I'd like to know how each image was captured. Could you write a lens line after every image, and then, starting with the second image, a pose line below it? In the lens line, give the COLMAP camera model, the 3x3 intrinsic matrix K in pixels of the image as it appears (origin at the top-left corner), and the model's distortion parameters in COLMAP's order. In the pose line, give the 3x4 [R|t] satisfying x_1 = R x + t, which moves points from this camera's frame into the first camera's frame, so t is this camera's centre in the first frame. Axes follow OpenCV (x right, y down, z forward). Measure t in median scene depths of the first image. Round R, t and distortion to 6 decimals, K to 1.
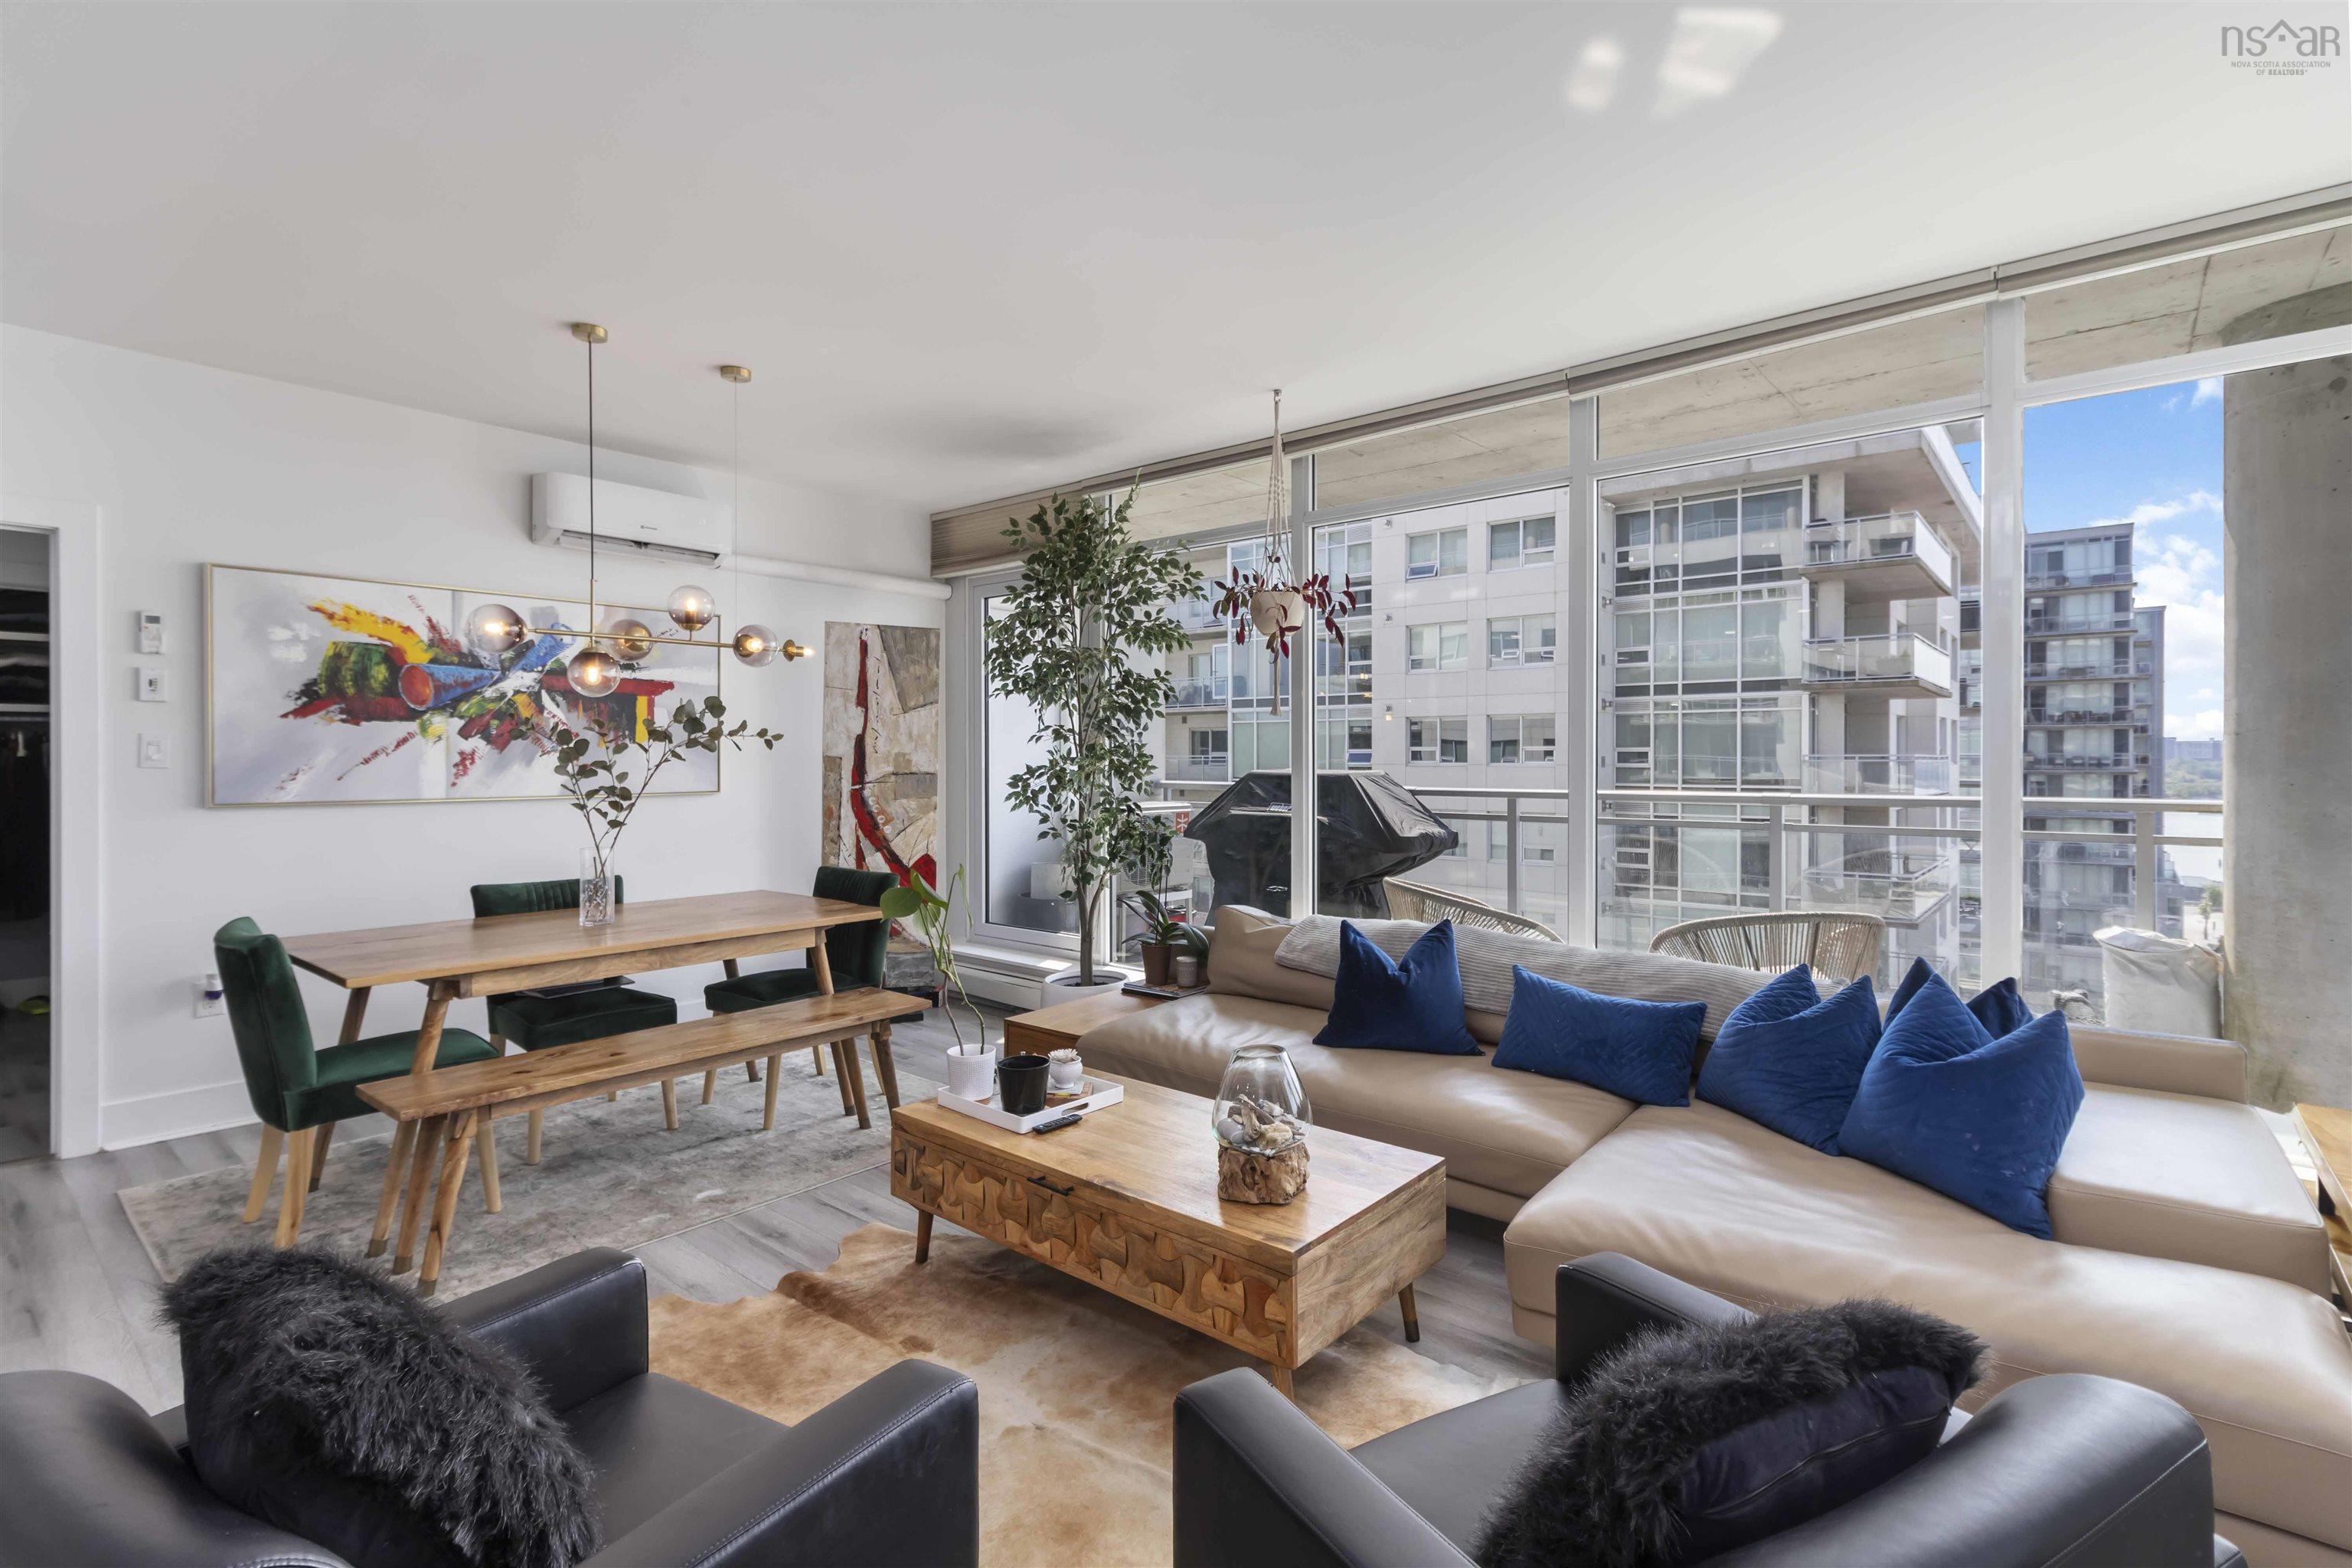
lens RADIAL K [[1096.4, 0, 1187.1], [0, 1096.4, 762.3], [0, 0, 1]] dist [0.004969, 0.000916]
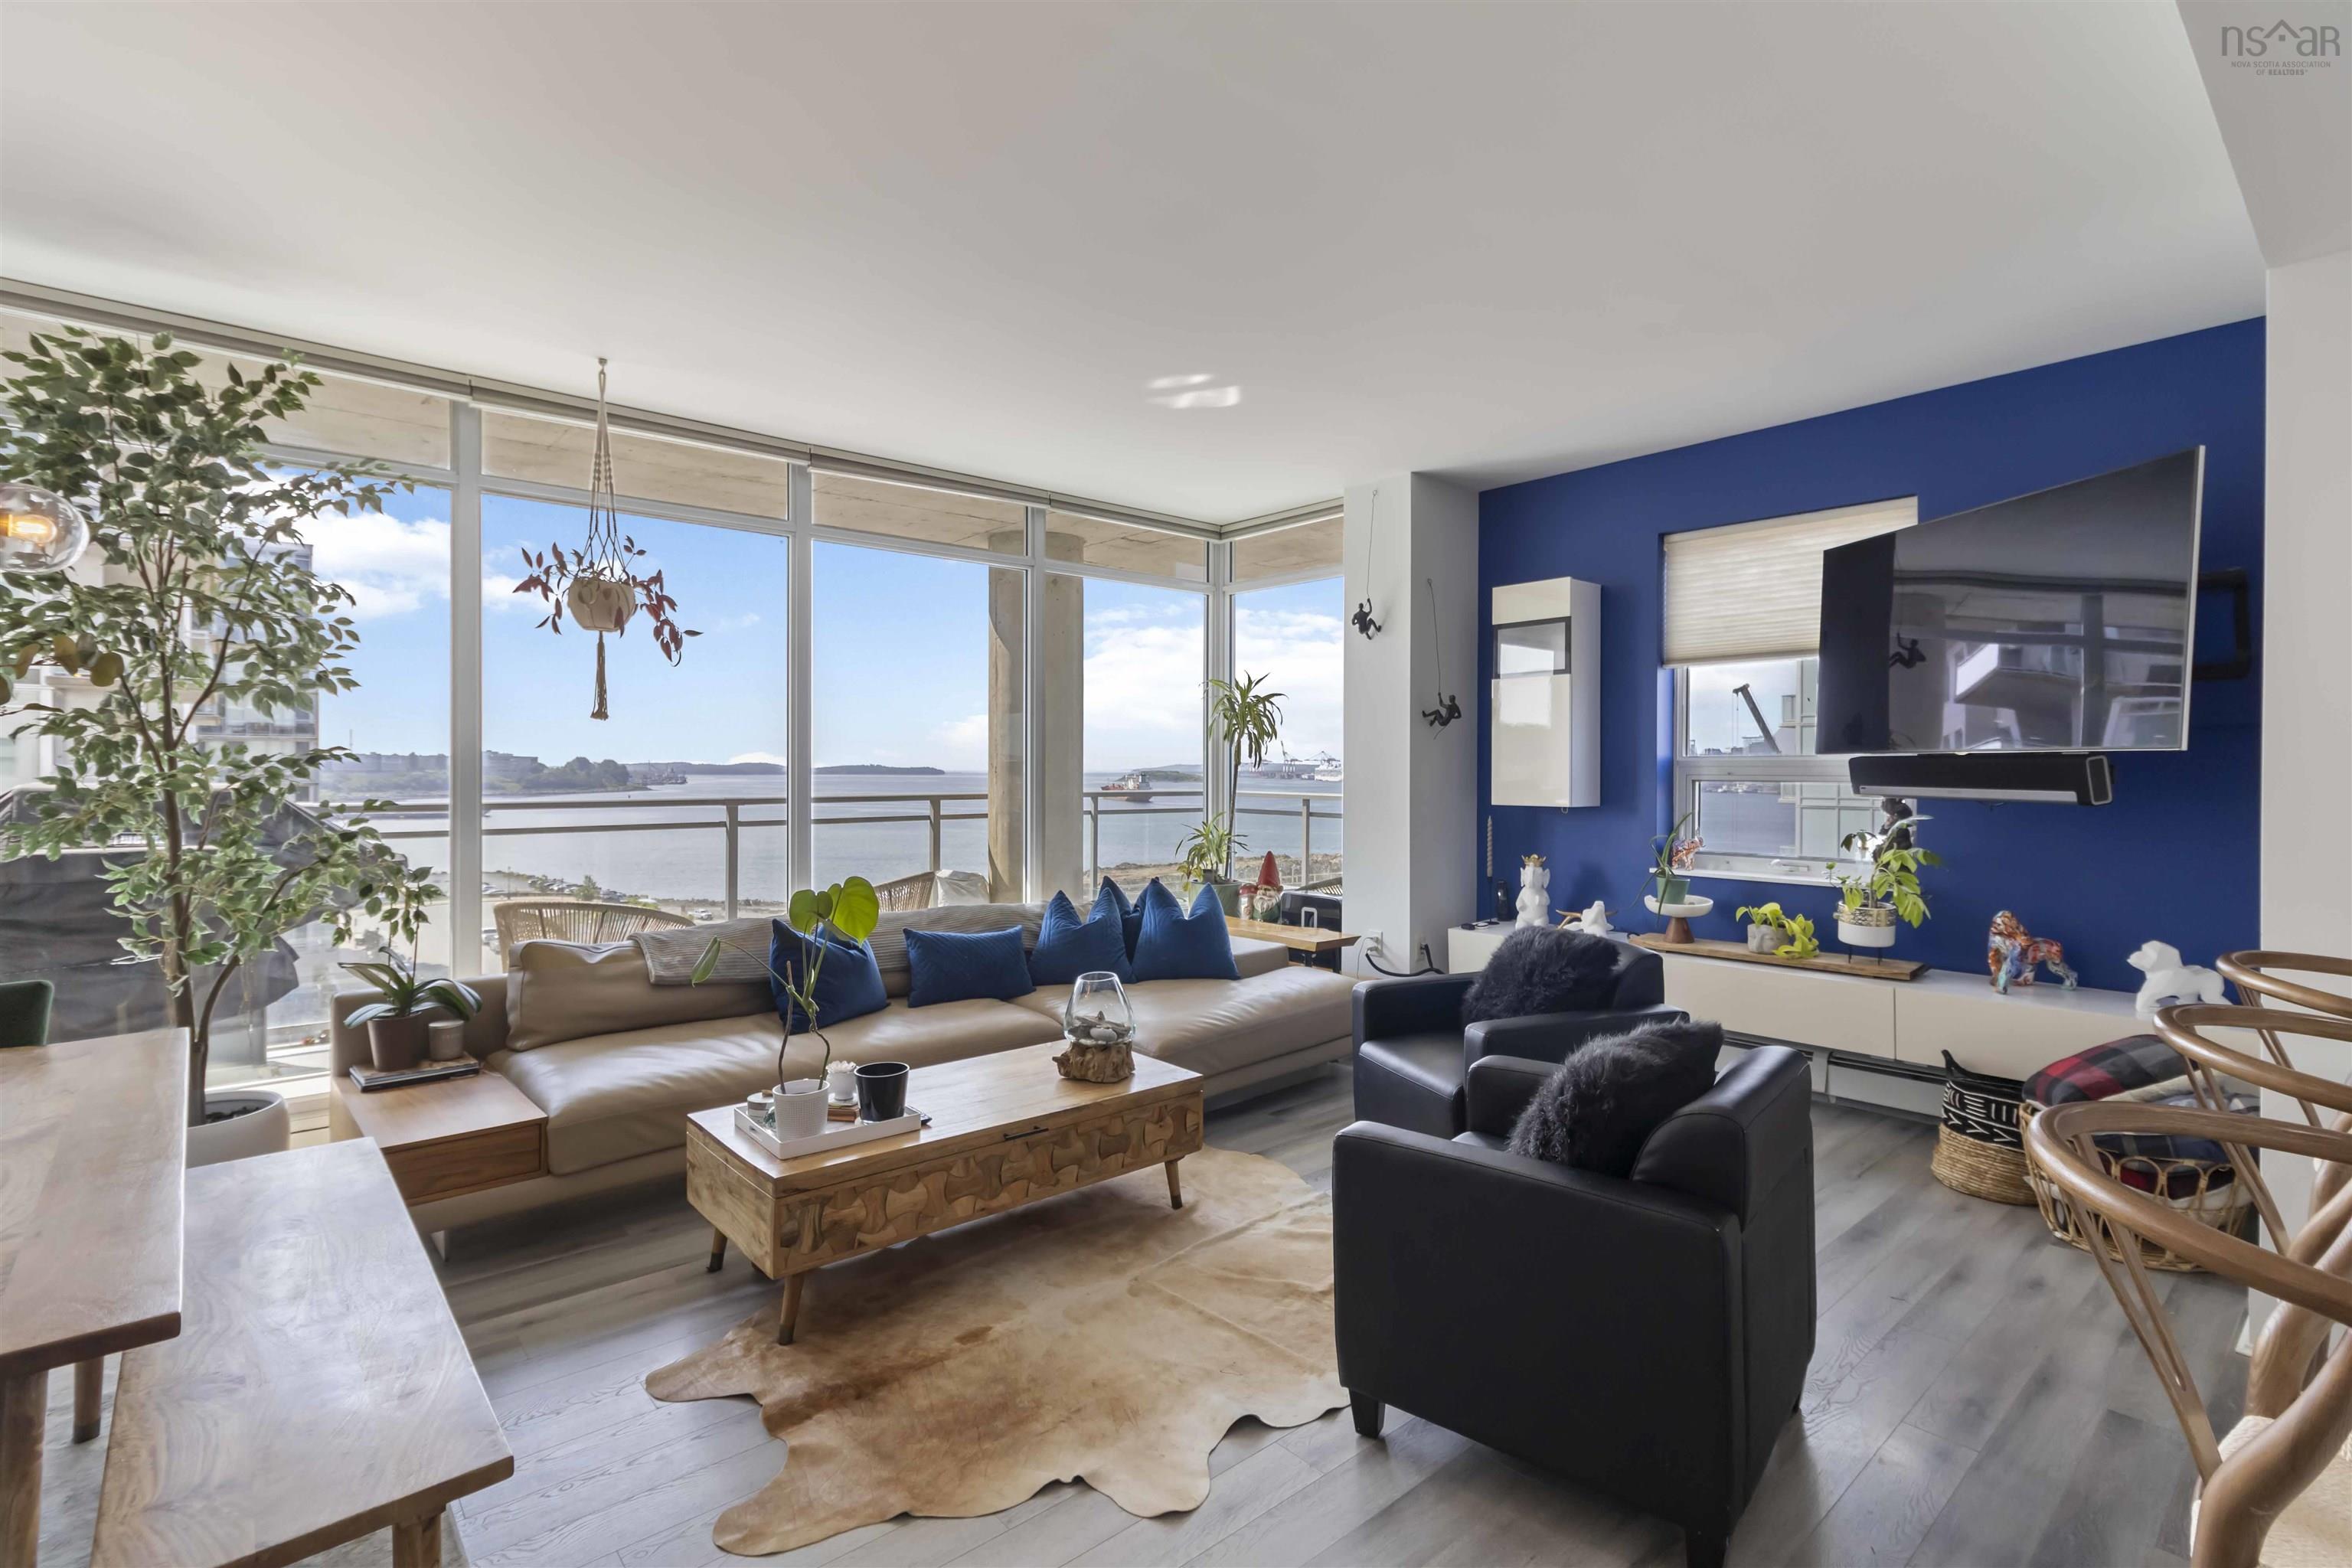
lens RADIAL K [[1088.9, 0, 1187.3], [0, 1088.9, 779.2], [0, 0, 1]] dist [0.003740, 0.001245]
pose [[0.155083, -0.006610, 0.987879, -0.659400], [0.002553, 0.999977, 0.006291, 0.002036], [-0.987898, 0.001546, 0.155096, 0.348514]]
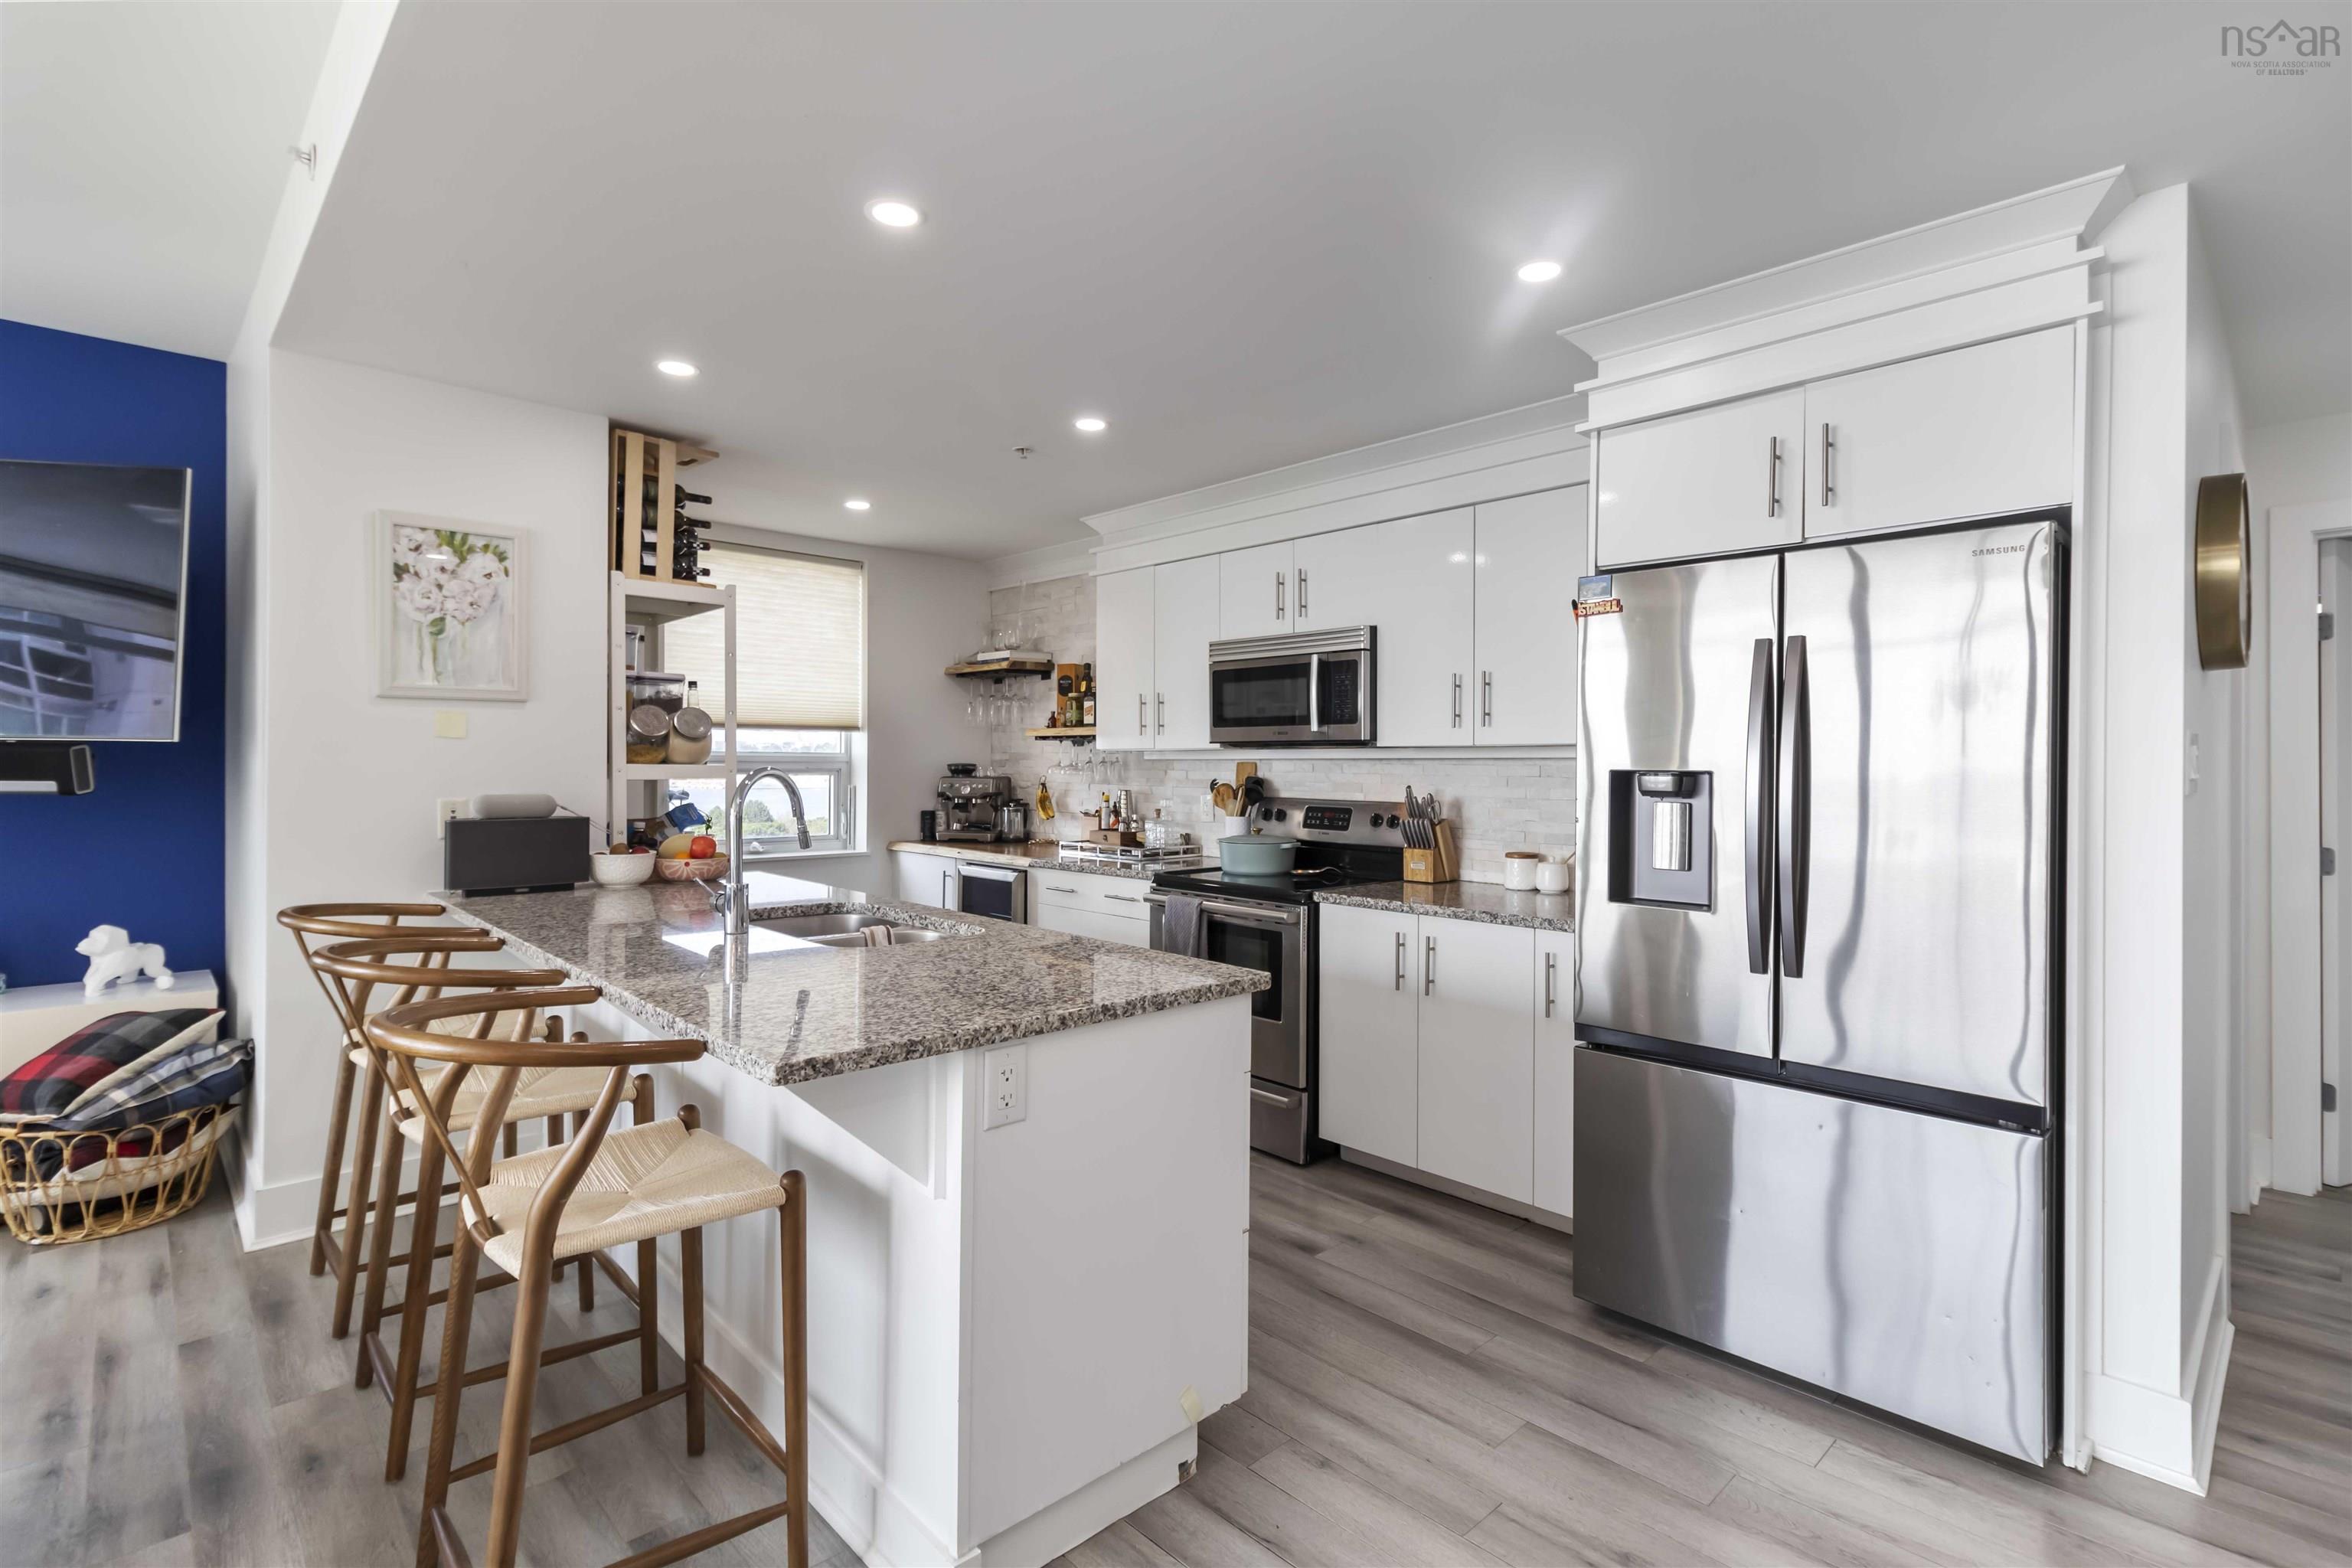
lens RADIAL K [[1107.5, 0, 1187.8], [0, 1107.5, 761.5], [0, 0, 1]] dist [0.005980, 0.000270]
pose [[-0.994455, -0.001920, 0.105150, -0.661355], [-0.001603, 0.999994, 0.003098, -0.000022], [-0.105155, 0.002912, -0.994452, 0.504752]]
